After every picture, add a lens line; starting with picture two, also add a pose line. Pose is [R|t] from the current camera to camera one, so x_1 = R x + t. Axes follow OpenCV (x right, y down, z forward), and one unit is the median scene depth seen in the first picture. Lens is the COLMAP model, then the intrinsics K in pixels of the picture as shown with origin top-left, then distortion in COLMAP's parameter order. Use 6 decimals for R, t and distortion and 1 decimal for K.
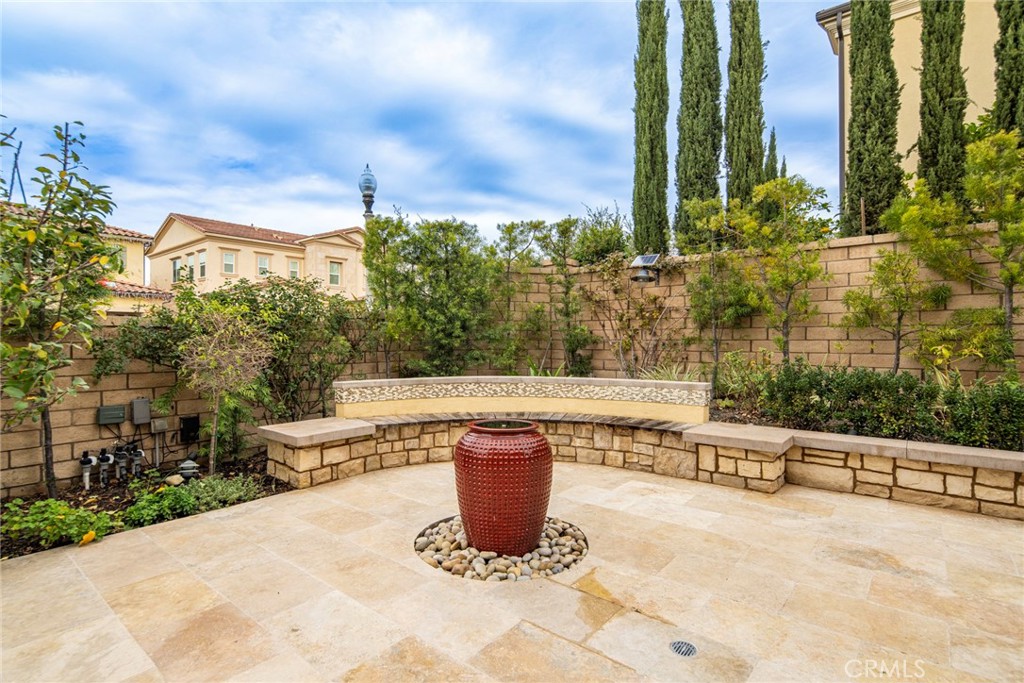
lens RADIAL K [[500.3, 0, 510.4], [0, 500.3, 341.9], [0, 0, 1]] dist [0.000647, -0.000219]
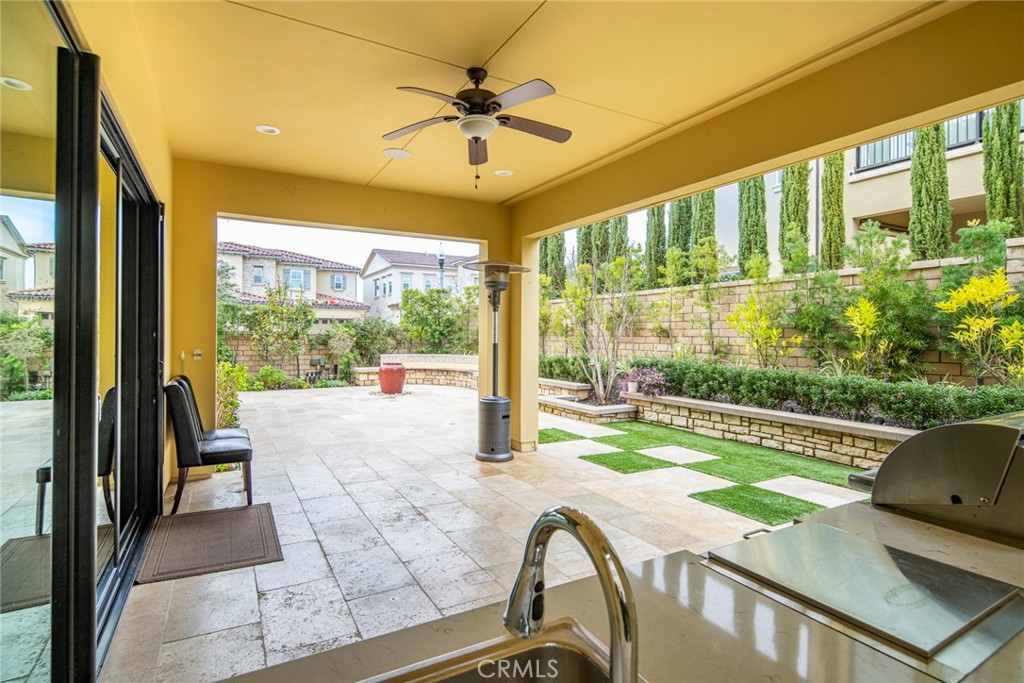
lens RADIAL K [[500.3, 0, 511.2], [0, 500.3, 337.0], [0, 0, 1]] dist [0.000647, -0.000219]
pose [[0.935470, 0.003783, -0.353385, 1.422491], [-0.004655, 0.999988, -0.001619, -0.015618], [0.353375, 0.003160, 0.935476, -1.458788]]
